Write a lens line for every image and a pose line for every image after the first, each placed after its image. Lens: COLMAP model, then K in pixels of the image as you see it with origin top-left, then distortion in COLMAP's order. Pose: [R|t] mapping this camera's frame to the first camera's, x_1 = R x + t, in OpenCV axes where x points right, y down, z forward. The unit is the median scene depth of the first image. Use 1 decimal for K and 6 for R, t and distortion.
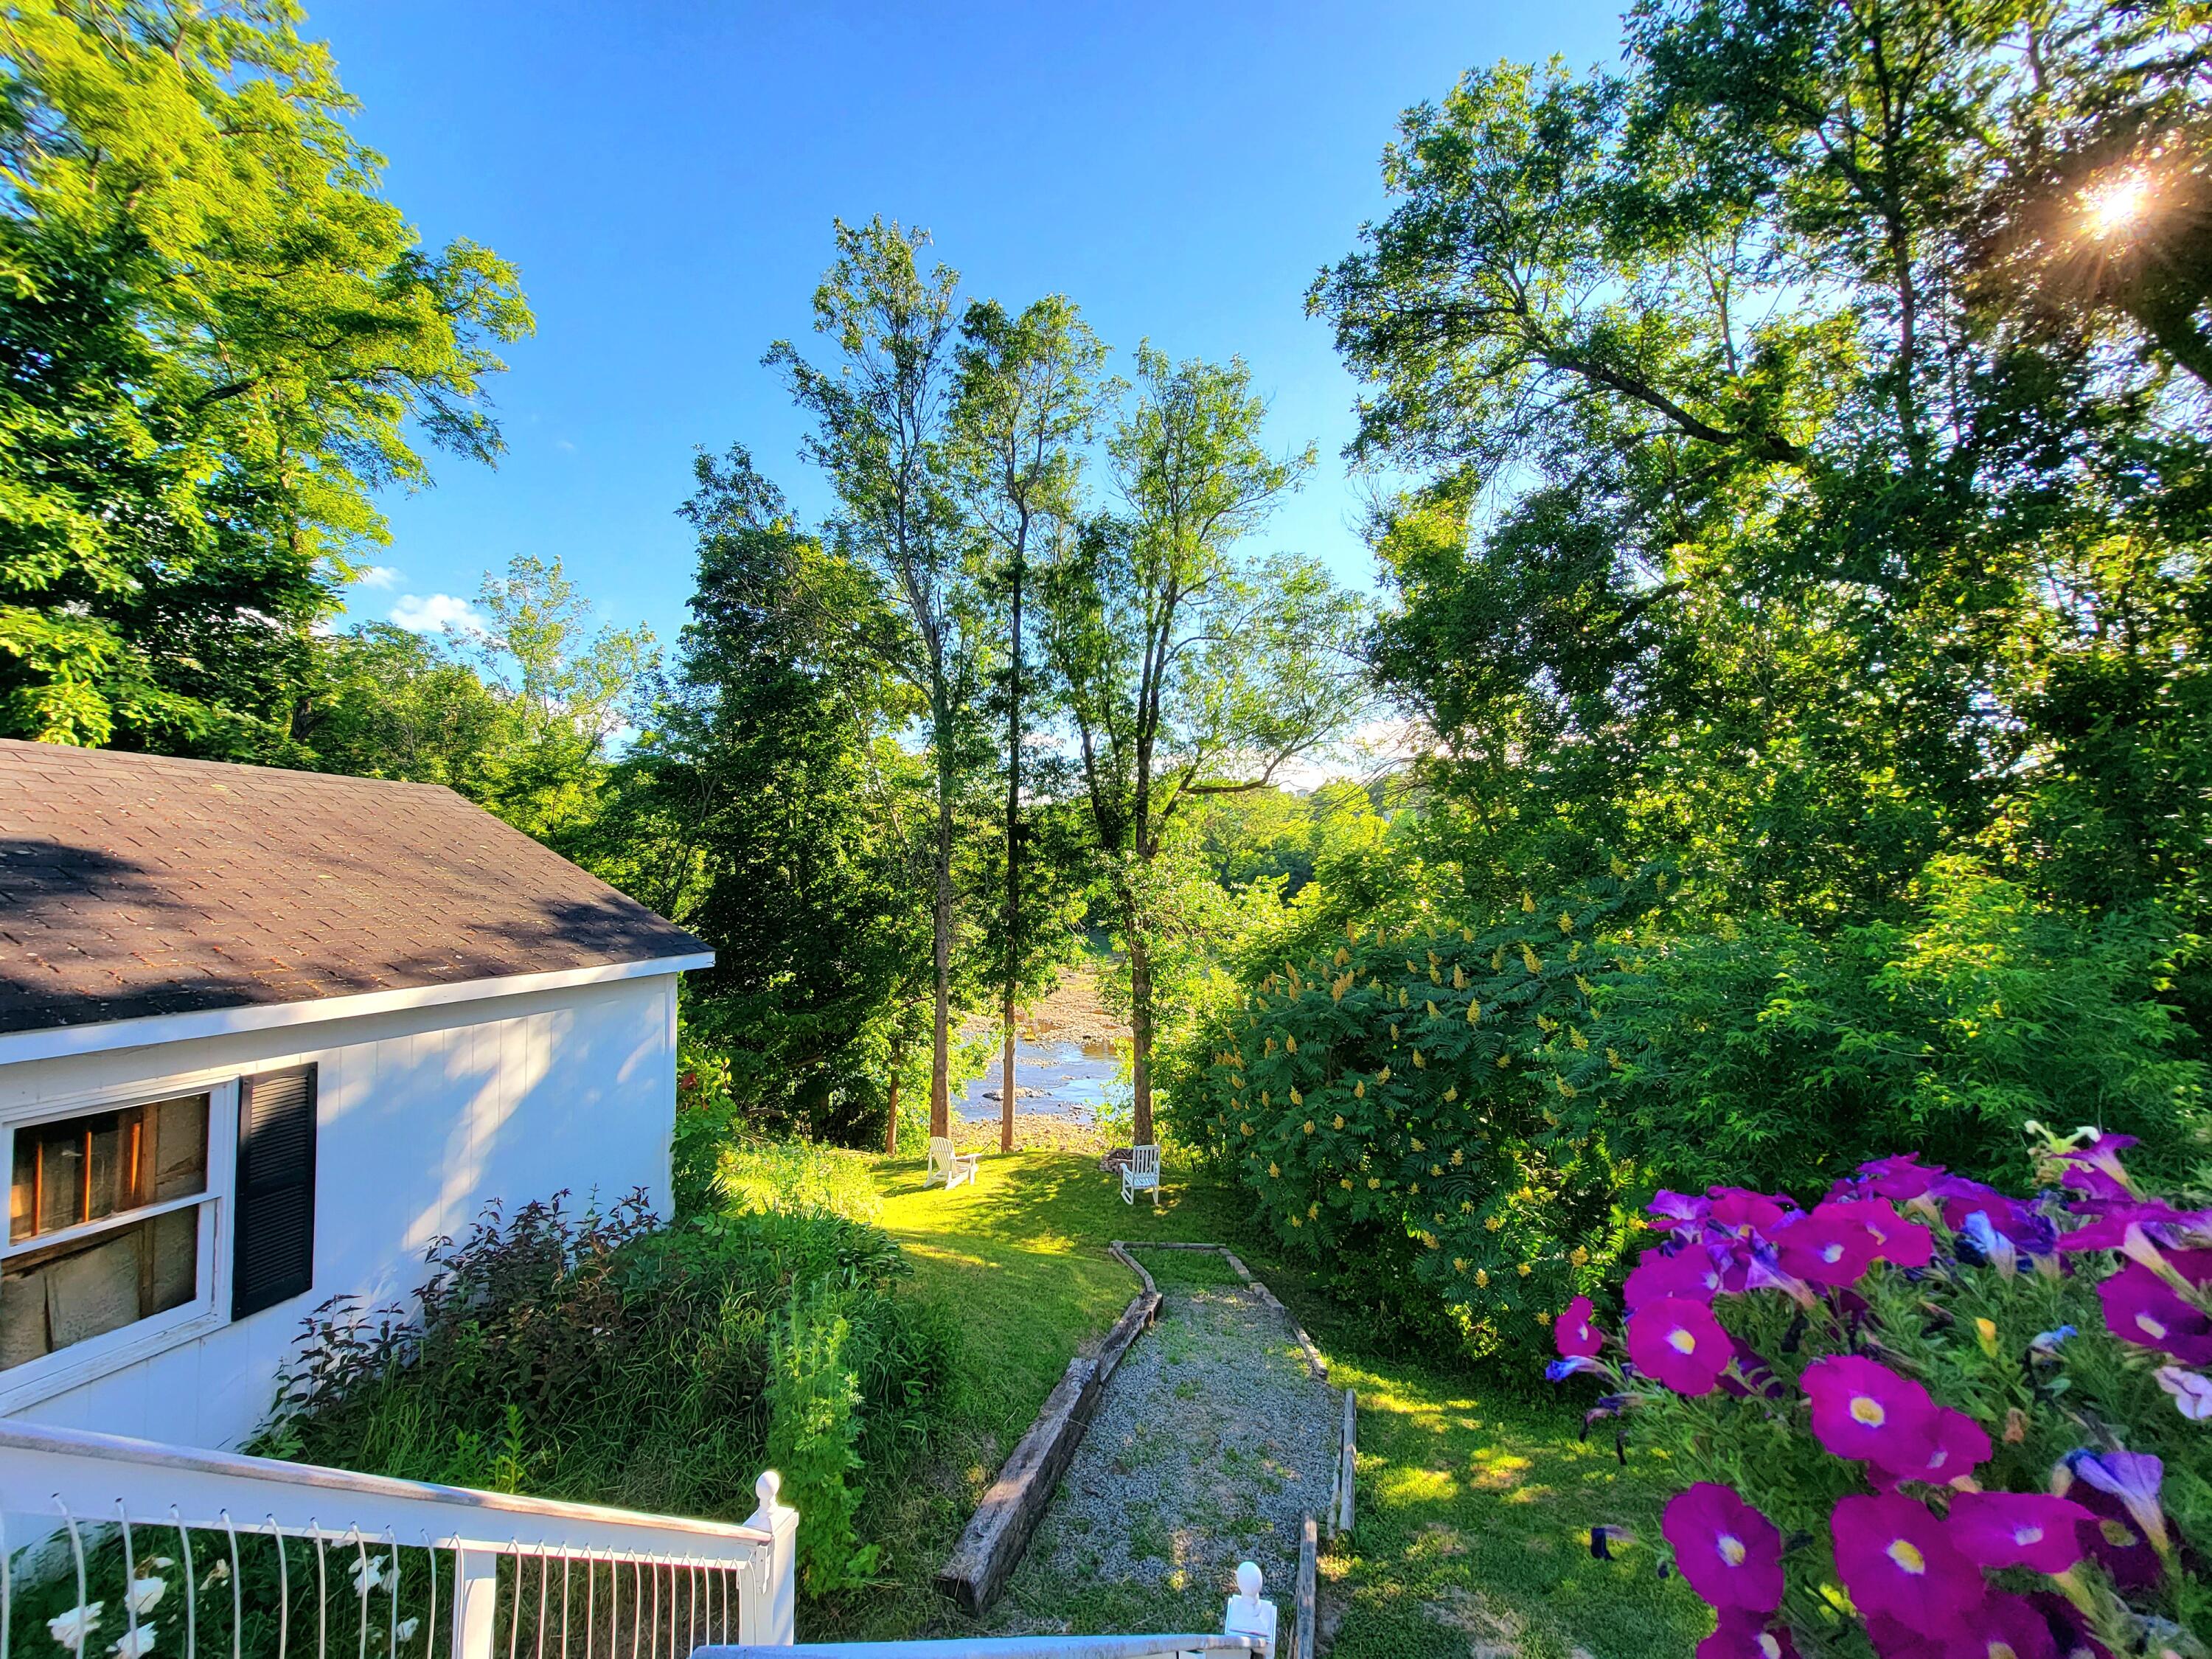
lens RADIAL K [[929.1, 0, 1106.0], [0, 929.1, 829.5], [0, 0, 1]] dist [-0.001395, 0.000035]
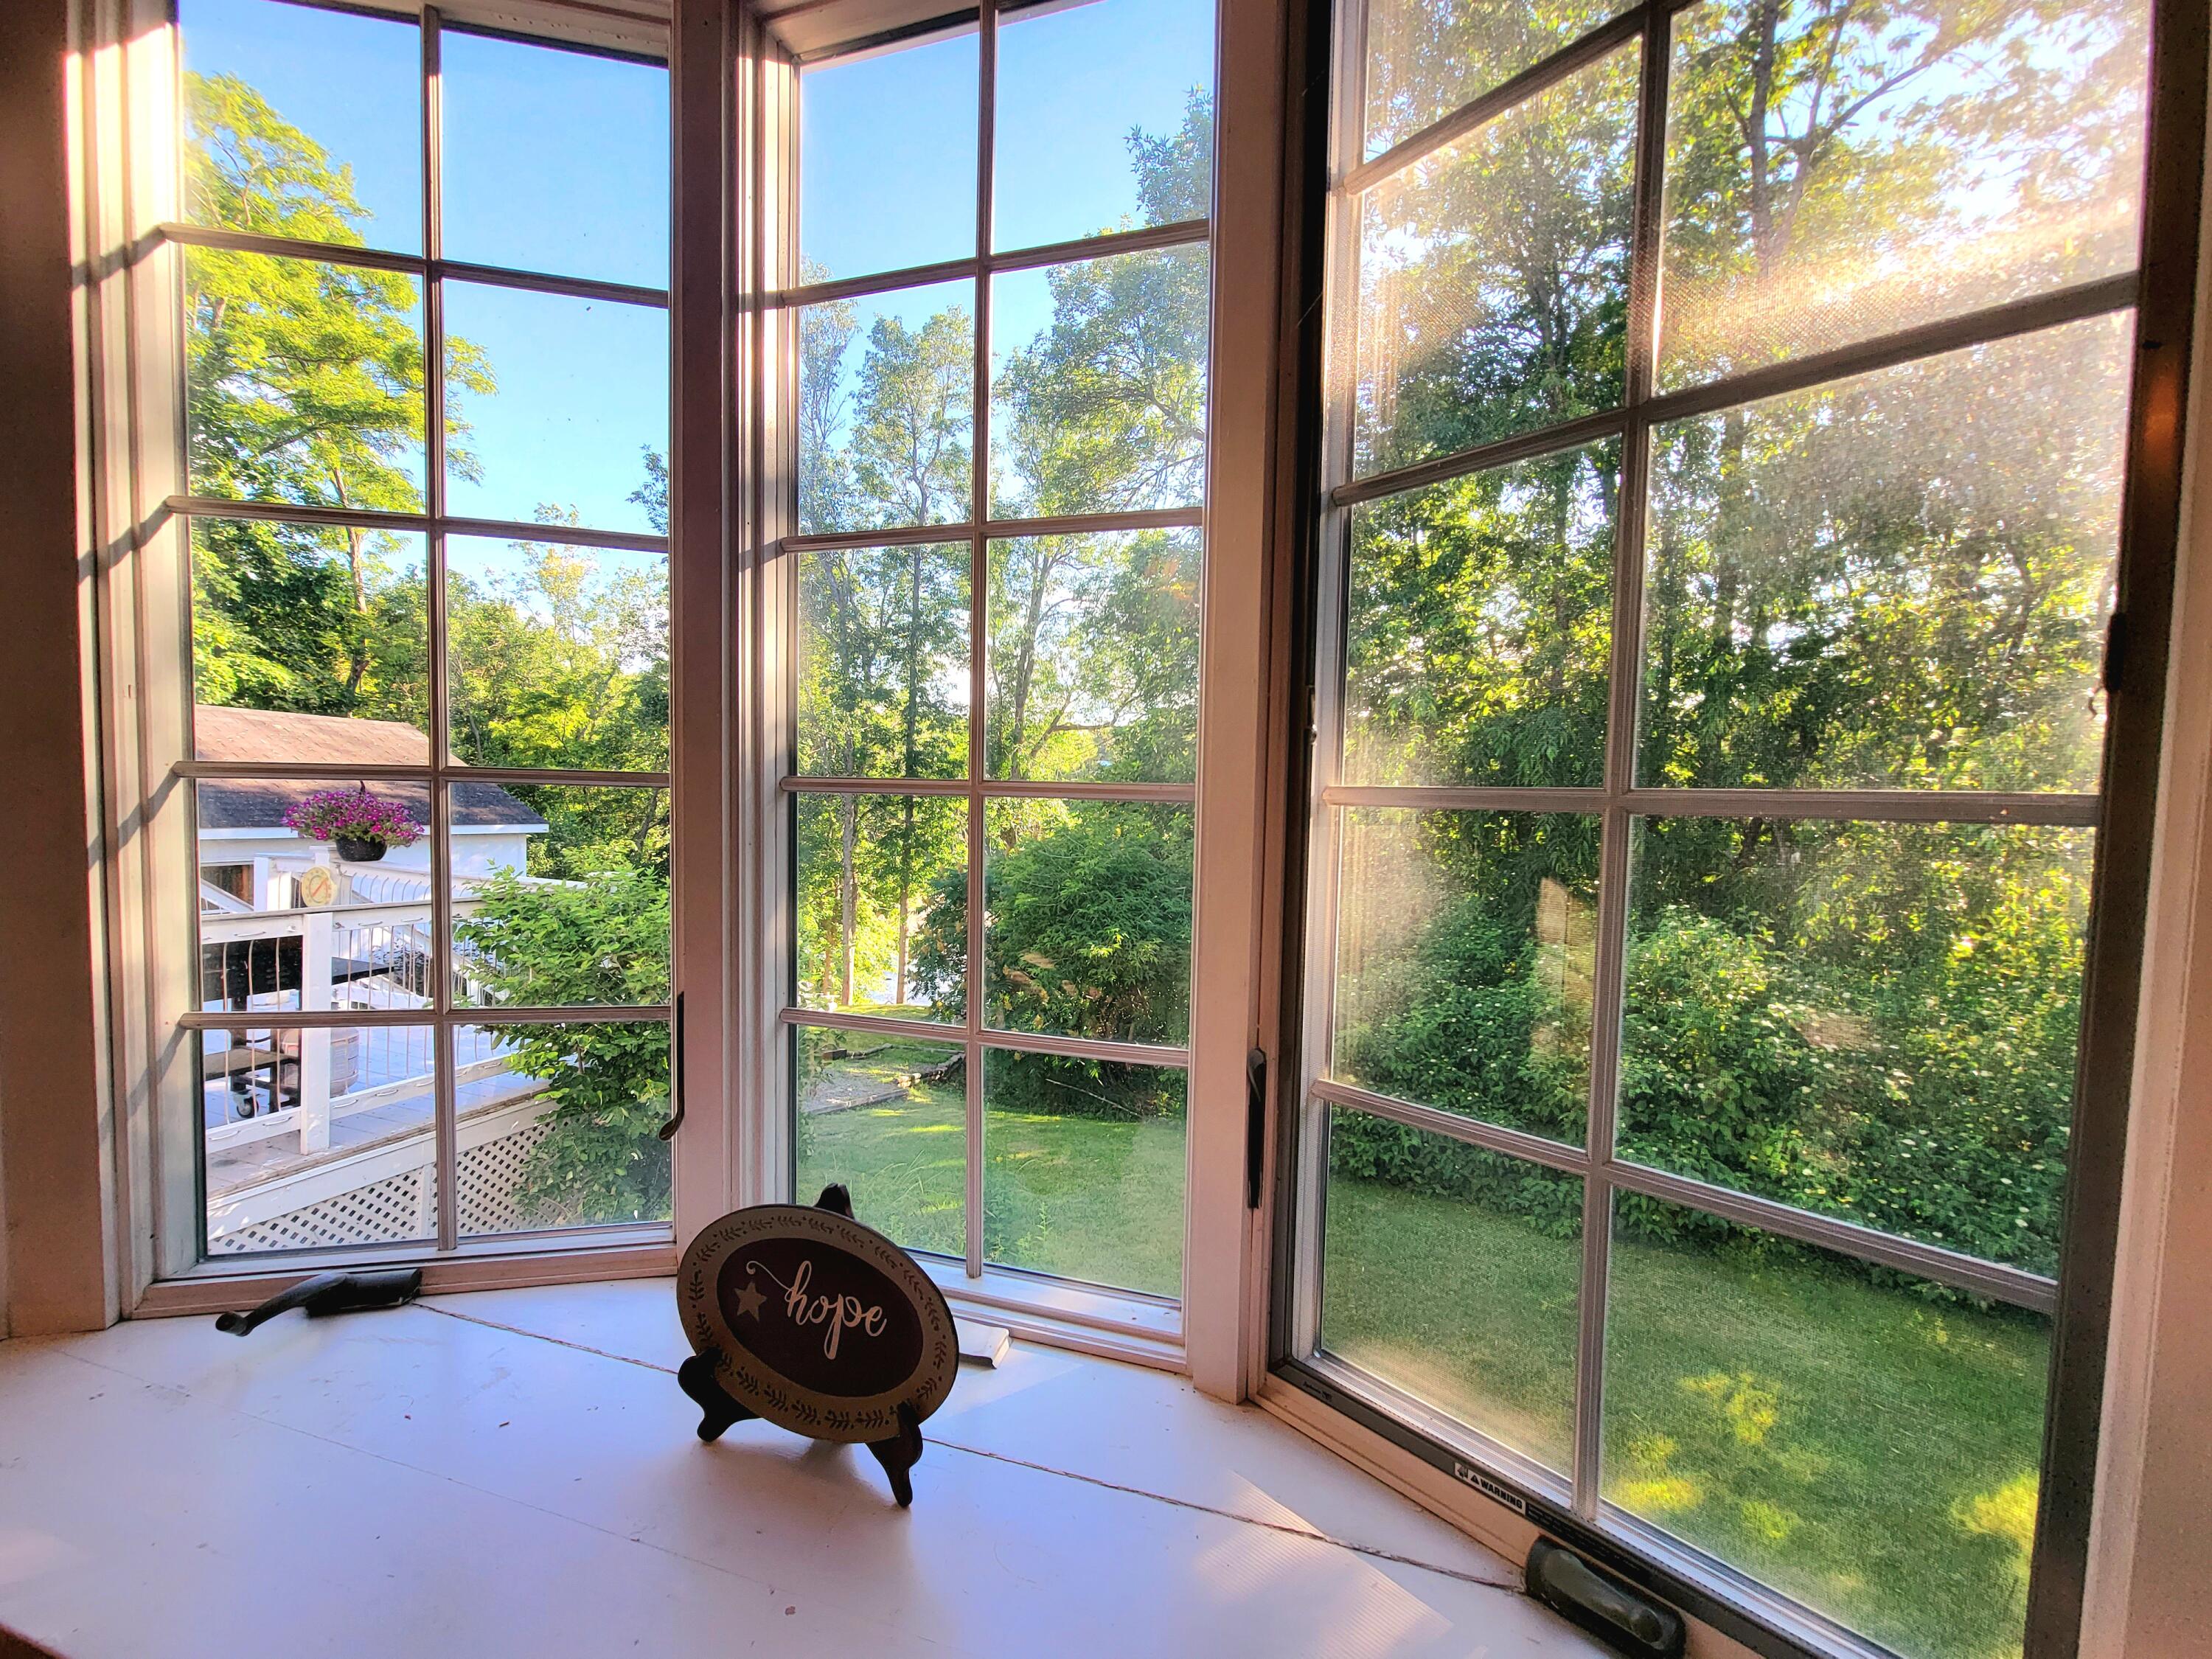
lens RADIAL K [[929.1, 0, 1106.0], [0, 929.1, 829.5], [0, 0, 1]] dist [-0.001395, 0.000035]
pose [[0.997363, 0.035185, -0.063467, 0.239142], [-0.029953, 0.996217, 0.081576, -0.010505], [0.066097, -0.079460, 0.994644, -0.218375]]
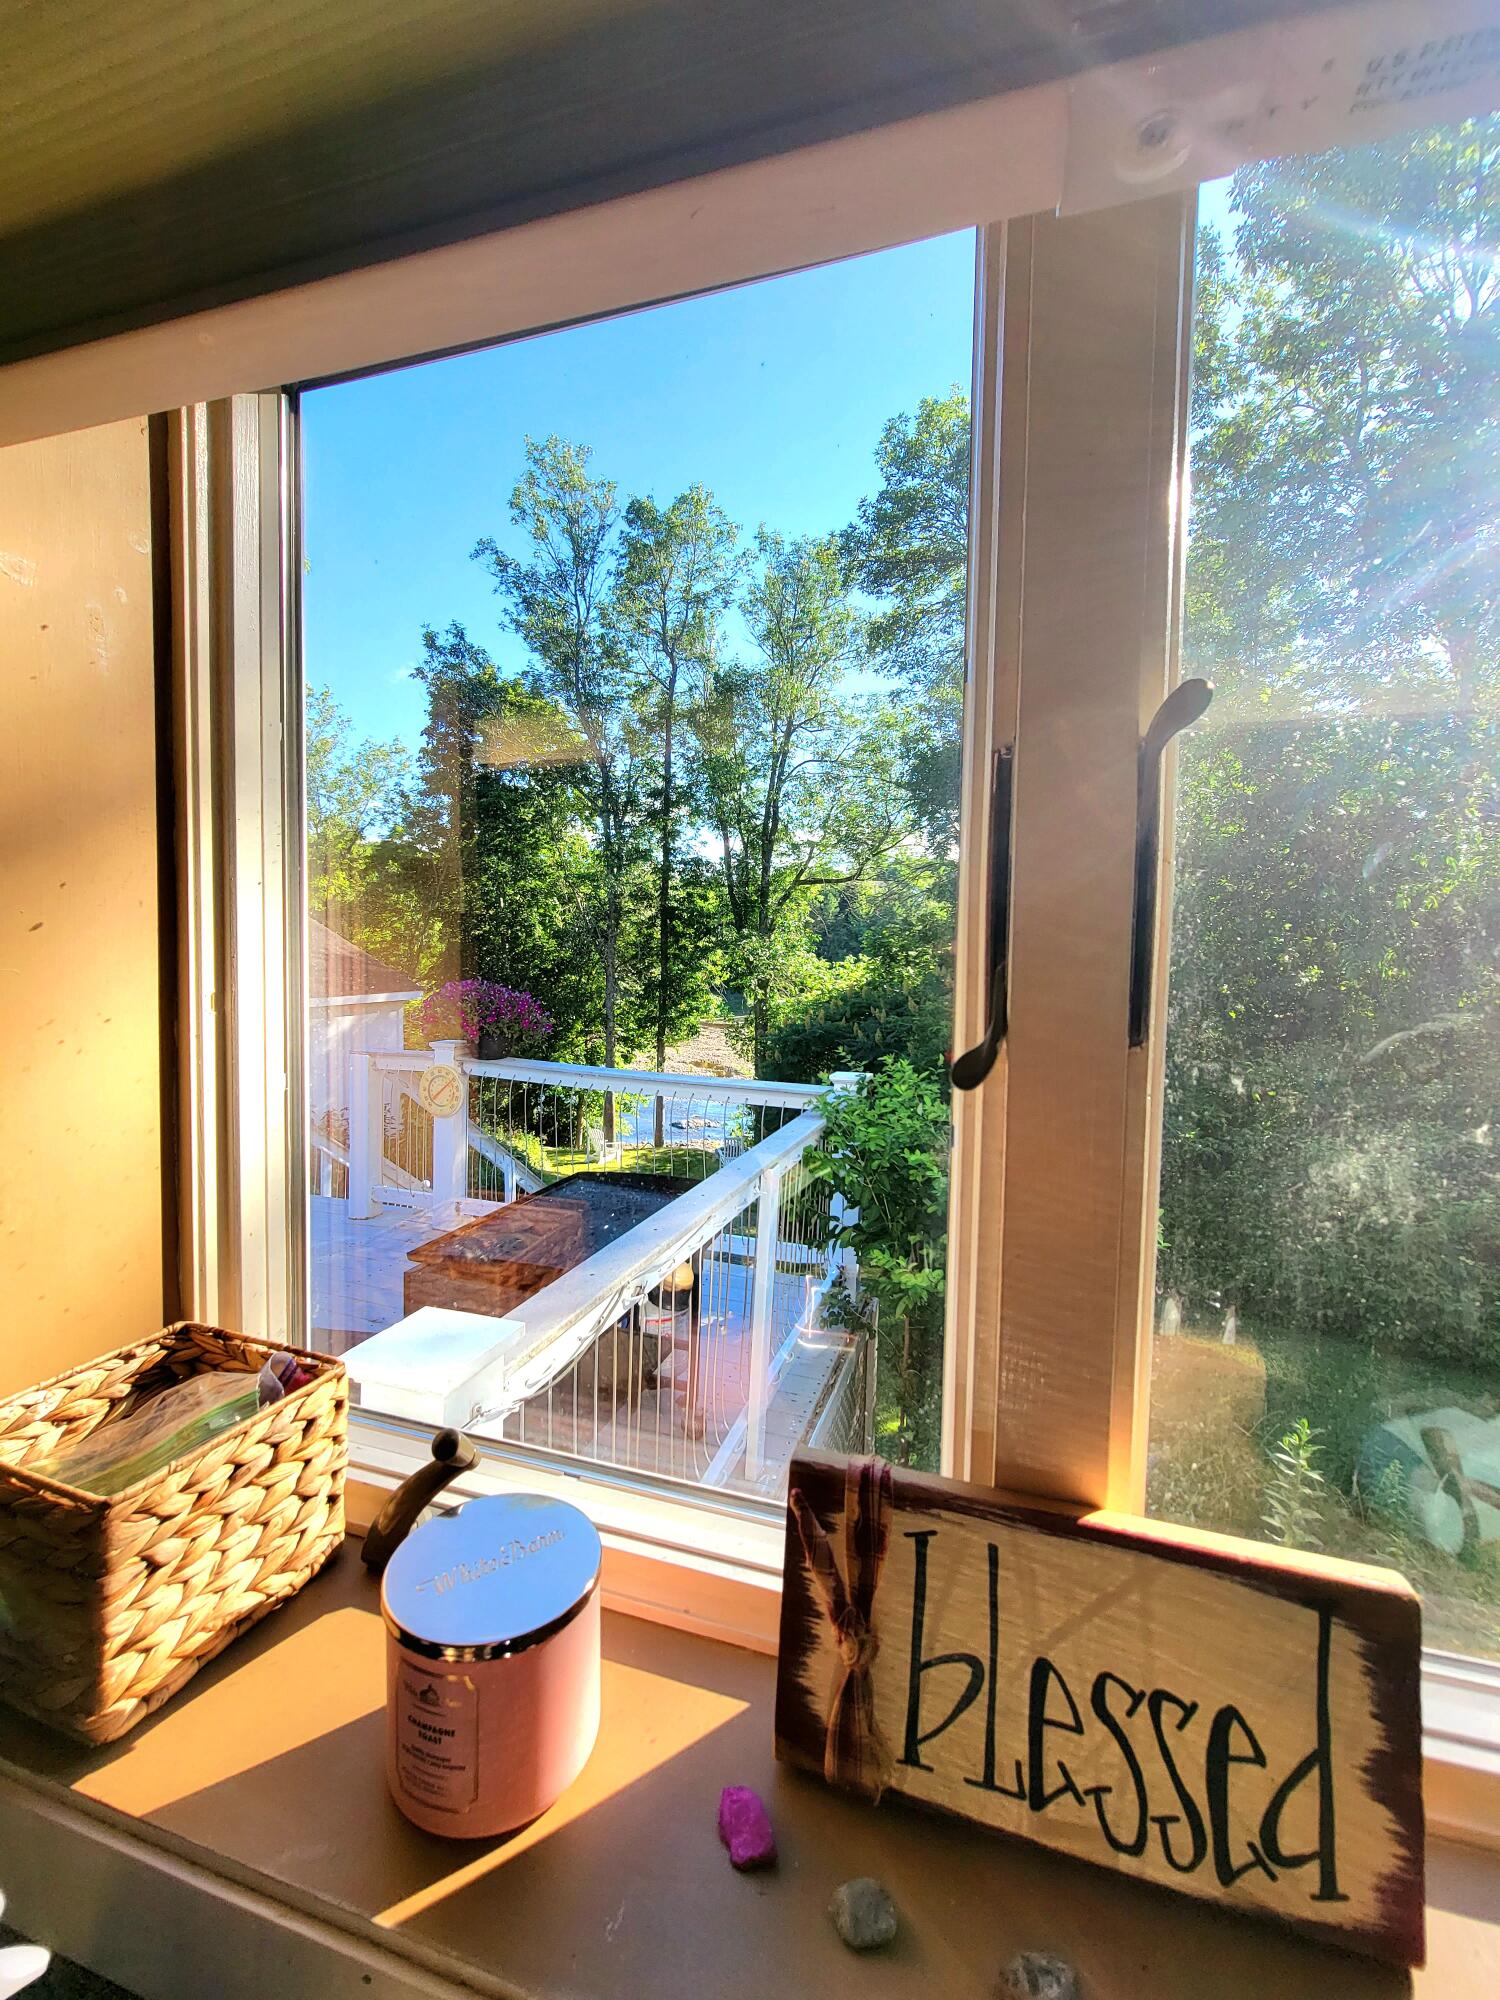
lens RADIAL K [[840.0, 0, 735.6], [0, 840.0, 969.8], [0, 0, 1]] dist [-0.001395, 0.000035]
pose [[0.996376, 0.018565, -0.083013, 0.099091], [-0.011816, 0.996638, 0.081070, -0.014999], [0.084239, -0.079795, 0.993245, -0.175007]]
